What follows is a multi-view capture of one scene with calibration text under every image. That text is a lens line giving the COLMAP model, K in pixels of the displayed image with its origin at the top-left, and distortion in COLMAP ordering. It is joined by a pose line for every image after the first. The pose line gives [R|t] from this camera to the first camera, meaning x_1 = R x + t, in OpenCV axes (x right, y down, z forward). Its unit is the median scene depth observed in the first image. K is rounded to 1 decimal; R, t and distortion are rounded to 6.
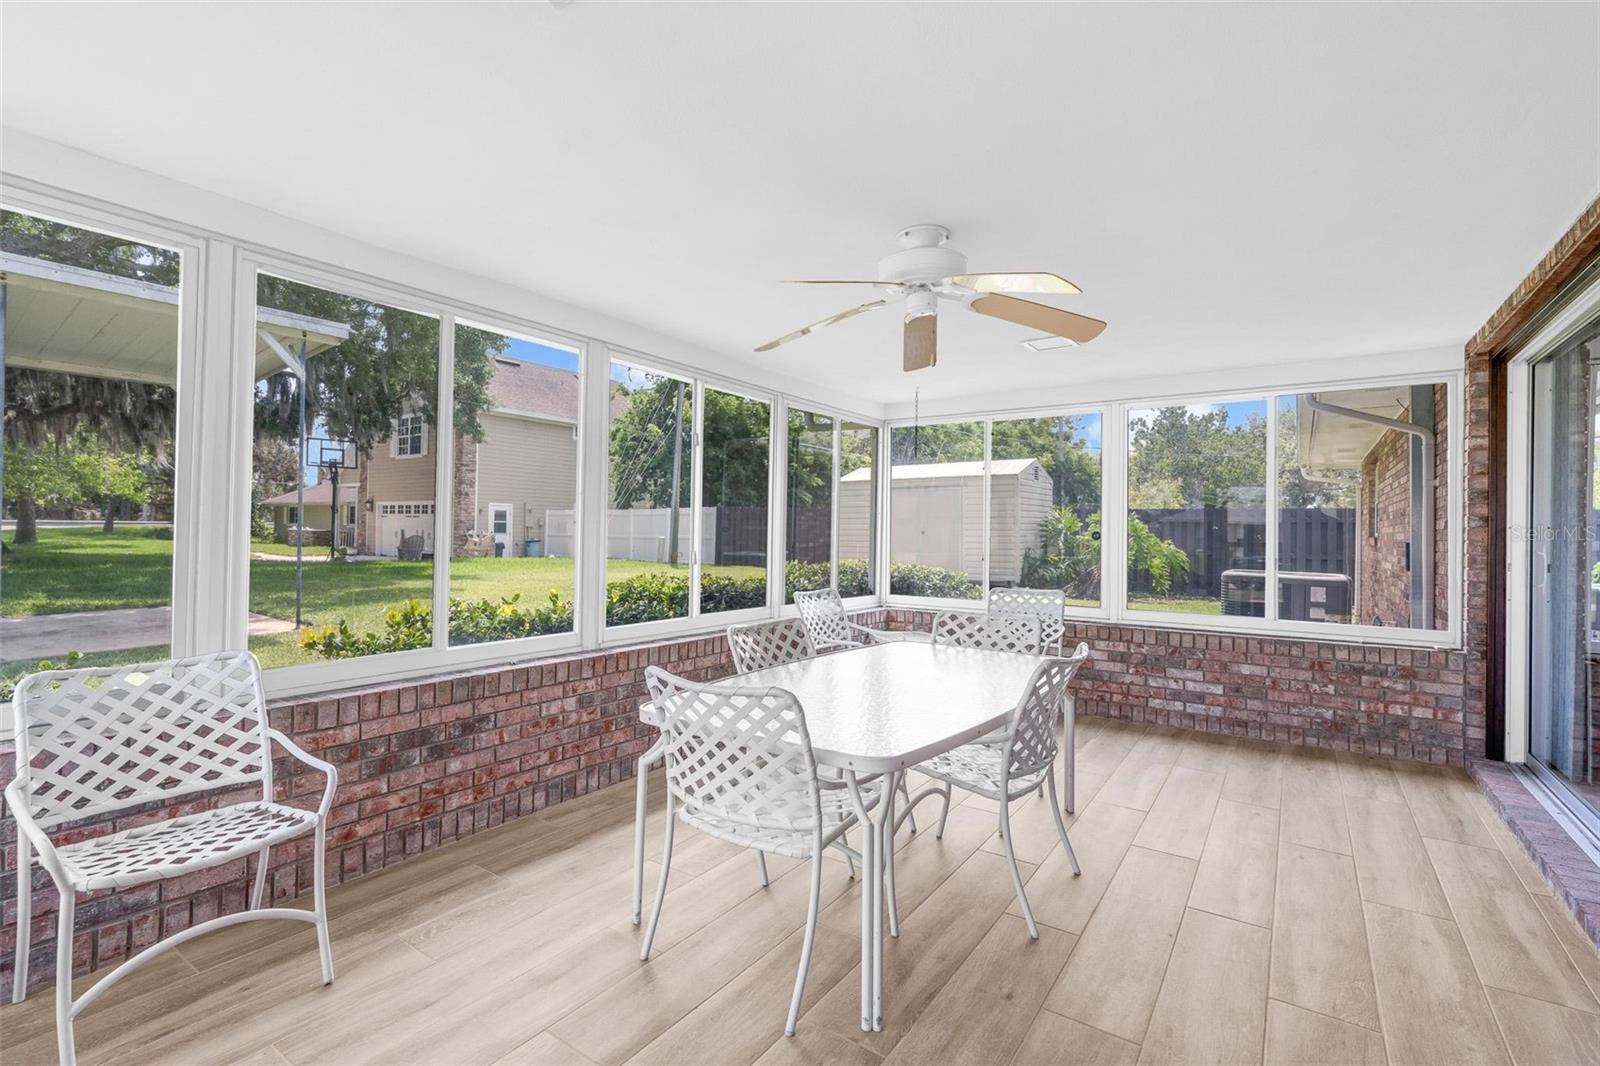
lens RADIAL K [[735.5, 0, 774.4], [0, 735.5, 522.6], [0, 0, 1]] dist [-0.003659, -0.000151]
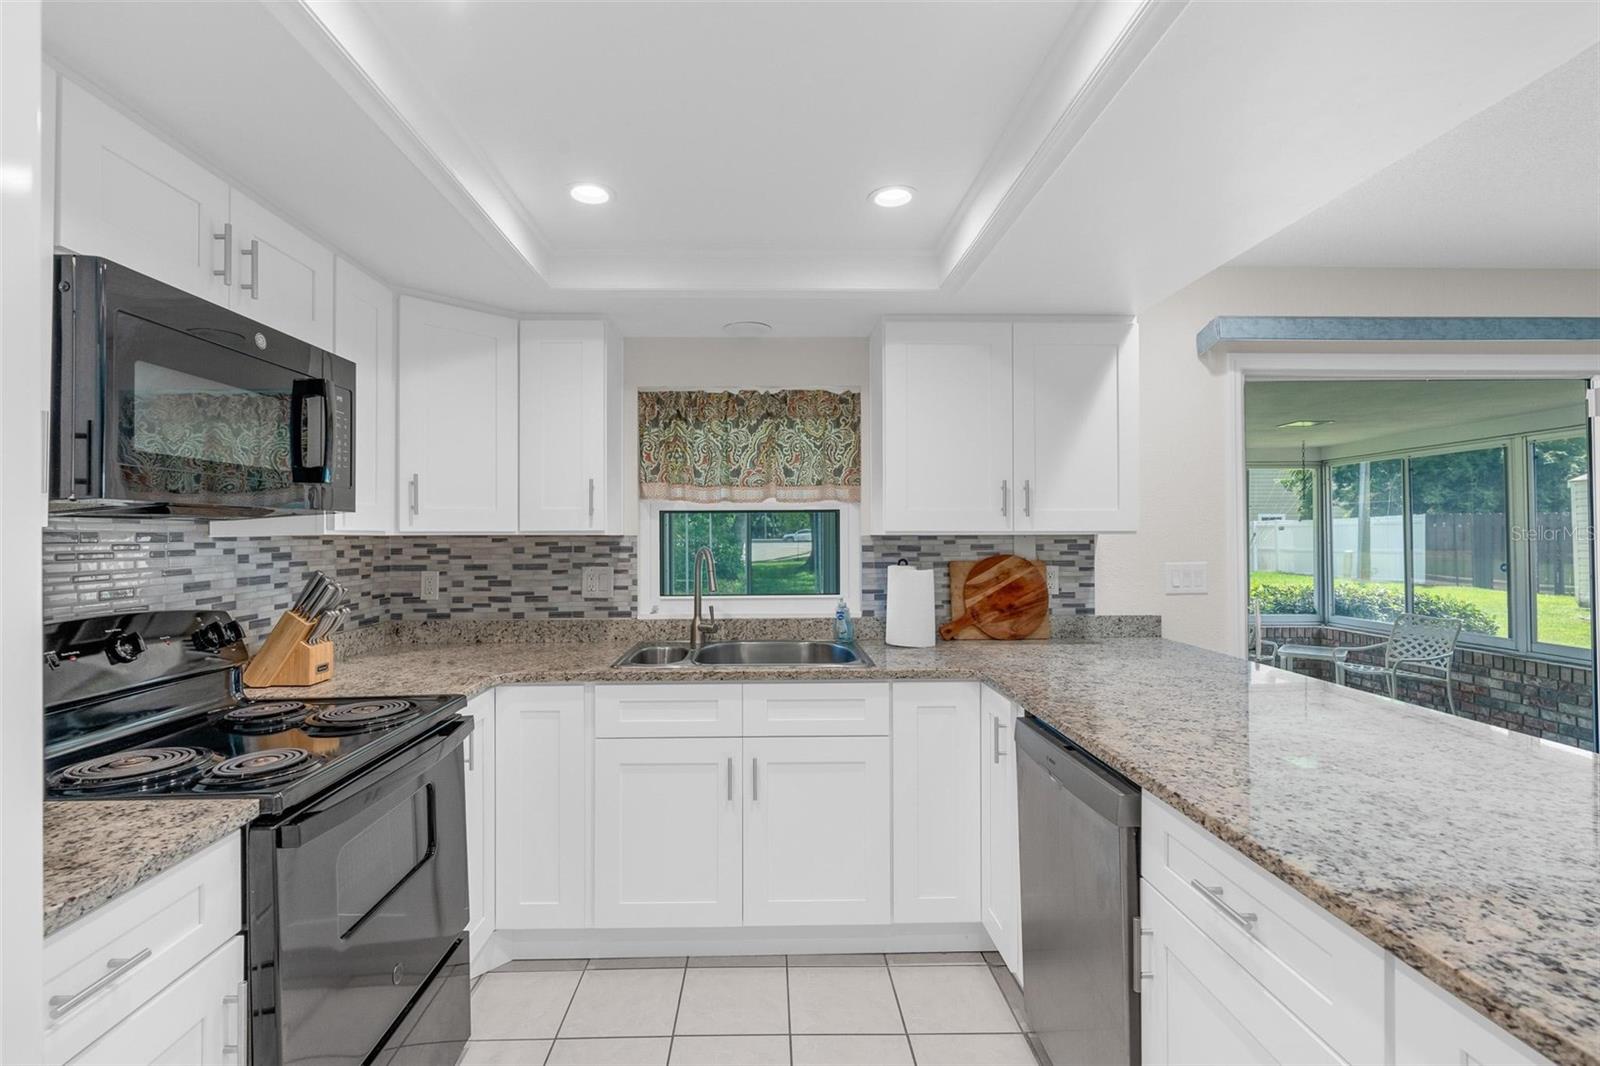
lens RADIAL K [[735.5, 0, 774.4], [0, 735.5, 522.6], [0, 0, 1]] dist [-0.003659, -0.000151]
pose [[0.598005, -0.031263, -0.800882, 0.674142], [0.021953, 0.999503, -0.022625, -0.045168], [0.801192, -0.004052, 0.598394, -0.429209]]
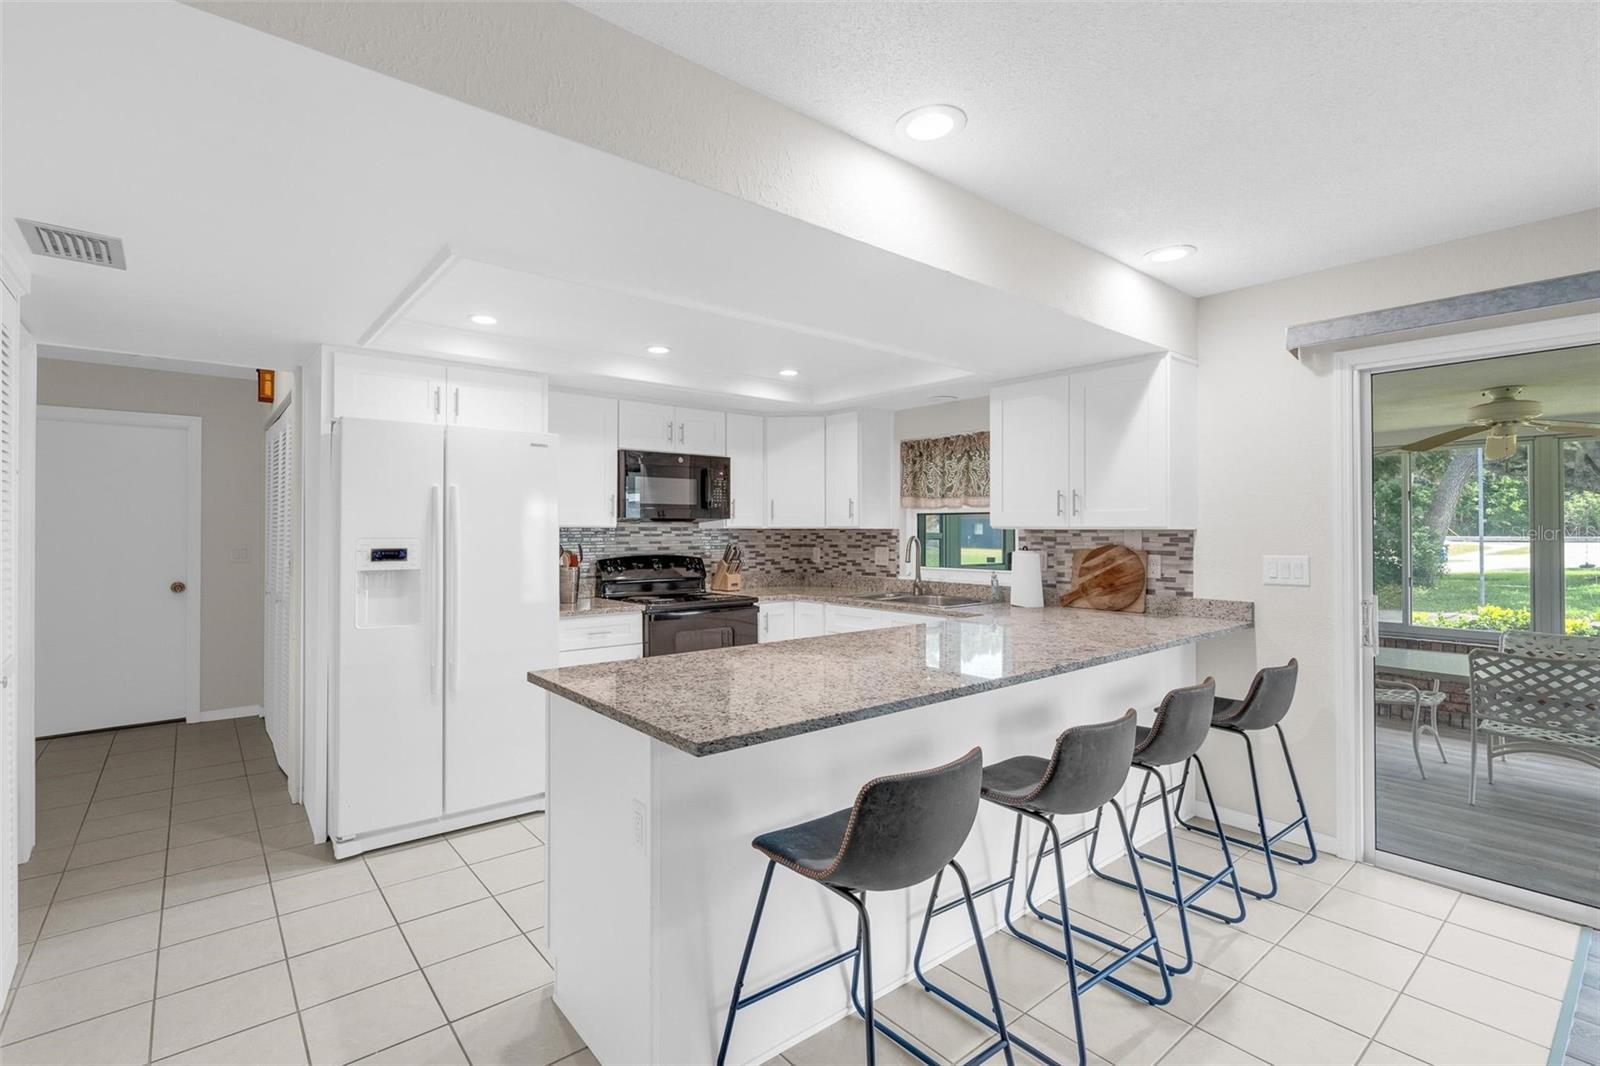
lens RADIAL K [[735.5, 0, 774.4], [0, 735.5, 522.6], [0, 0, 1]] dist [-0.003659, -0.000151]
pose [[-0.266401, -0.024642, -0.963547, 1.147887], [0.006644, 0.999602, -0.027401, -0.032915], [0.963839, -0.013702, -0.266132, -0.050950]]
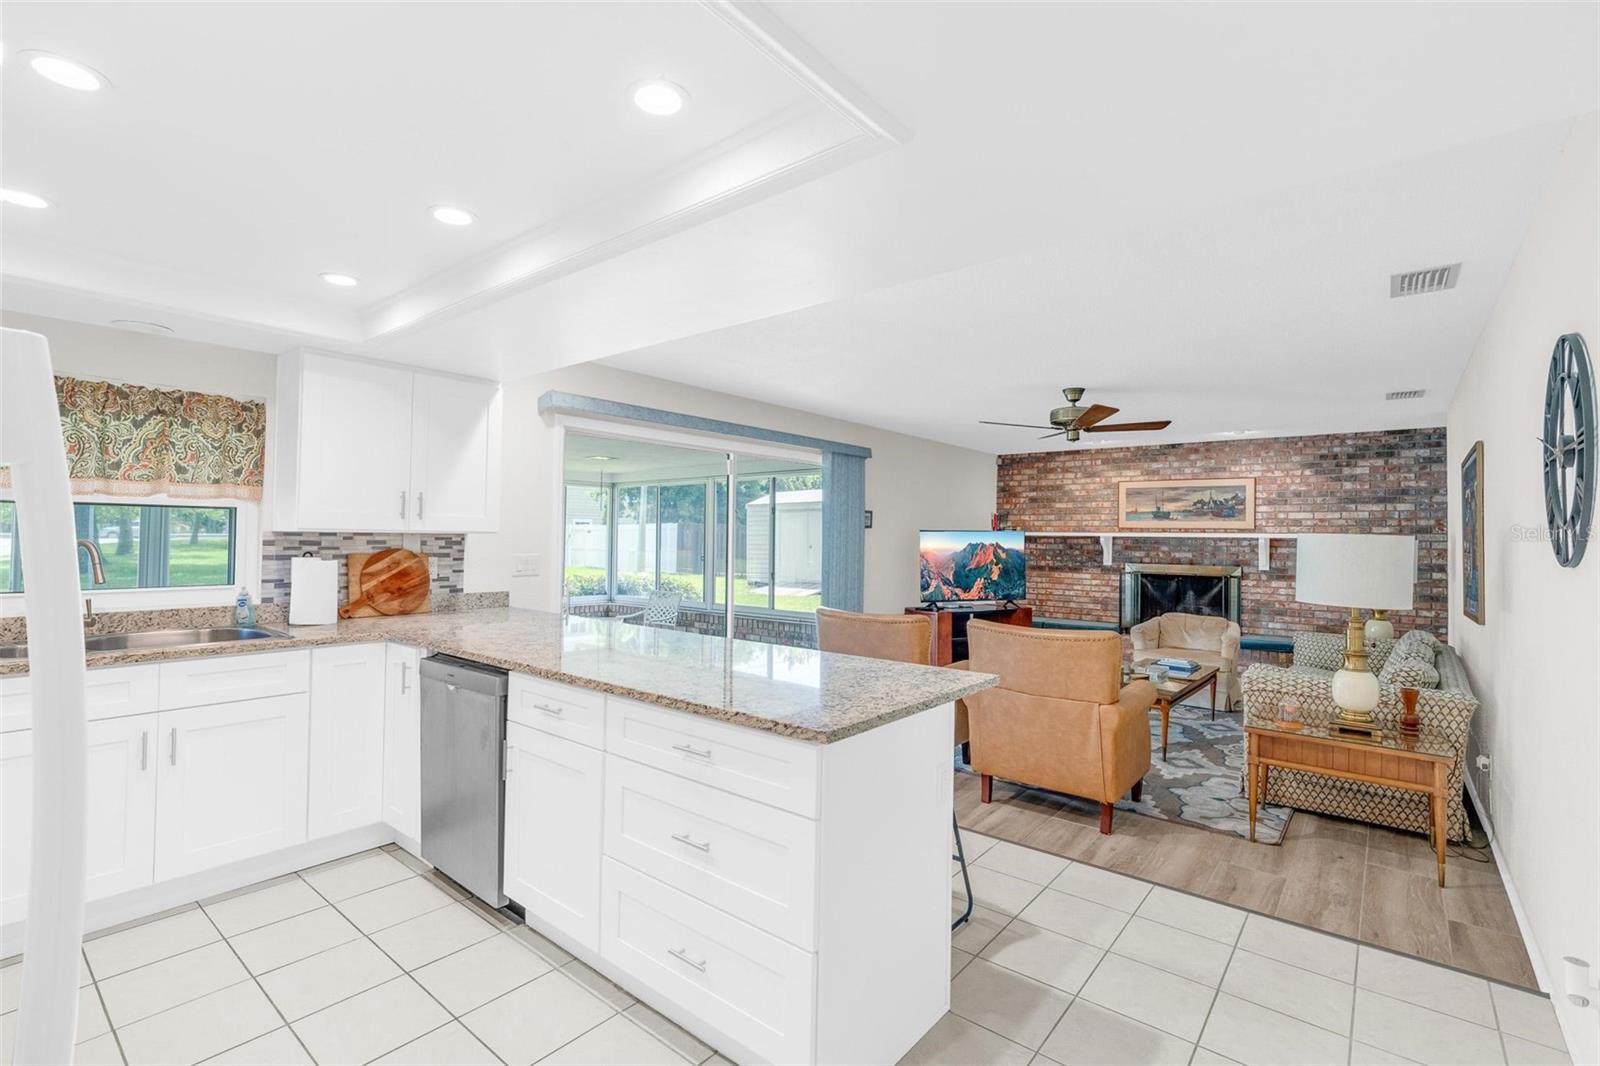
lens RADIAL K [[735.5, 0, 774.4], [0, 735.5, 522.6], [0, 0, 1]] dist [-0.003659, -0.000151]
pose [[0.996858, -0.003992, -0.079105, 0.757536], [0.003146, 0.999937, -0.010817, -0.045859], [0.079144, 0.010534, 0.996808, -0.650603]]
